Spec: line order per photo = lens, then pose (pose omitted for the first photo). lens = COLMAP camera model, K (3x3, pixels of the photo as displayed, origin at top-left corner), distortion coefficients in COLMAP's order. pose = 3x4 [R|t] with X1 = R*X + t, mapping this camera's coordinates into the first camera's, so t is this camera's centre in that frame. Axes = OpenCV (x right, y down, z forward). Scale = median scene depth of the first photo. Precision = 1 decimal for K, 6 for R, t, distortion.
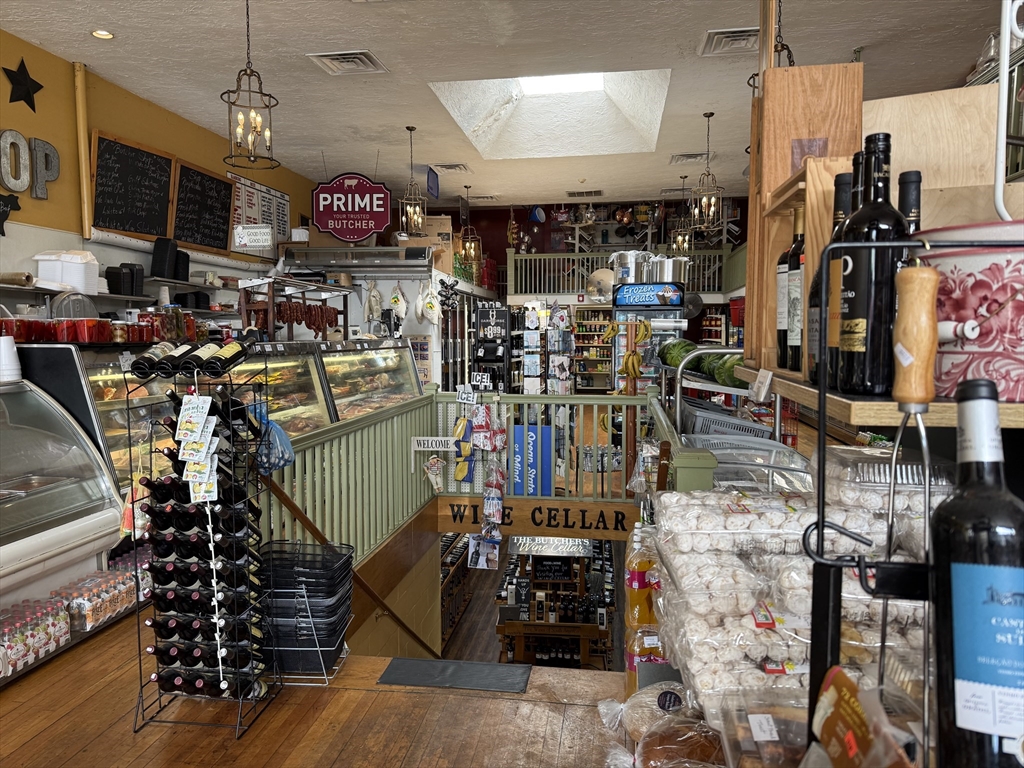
lens RADIAL K [[725.6, 0, 510.7], [0, 725.6, 383.1], [0, 0, 1]] dist [-0.013876, -0.005692]
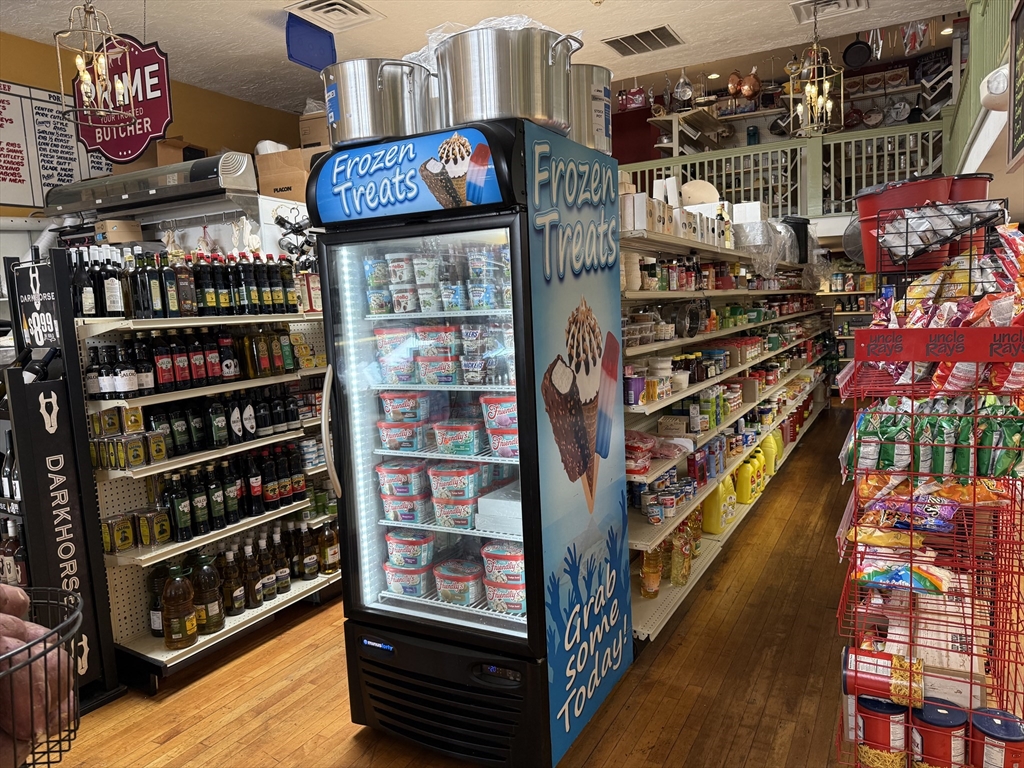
lens RADIAL K [[725.6, 0, 513.9], [0, 725.6, 384.0], [0, 0, 1]] dist [-0.013876, -0.005692]
pose [[0.941717, -0.010045, -0.336256, 0.245443], [0.026741, 0.998626, 0.045060, -0.042661], [0.335341, -0.051426, 0.940692, 0.575448]]
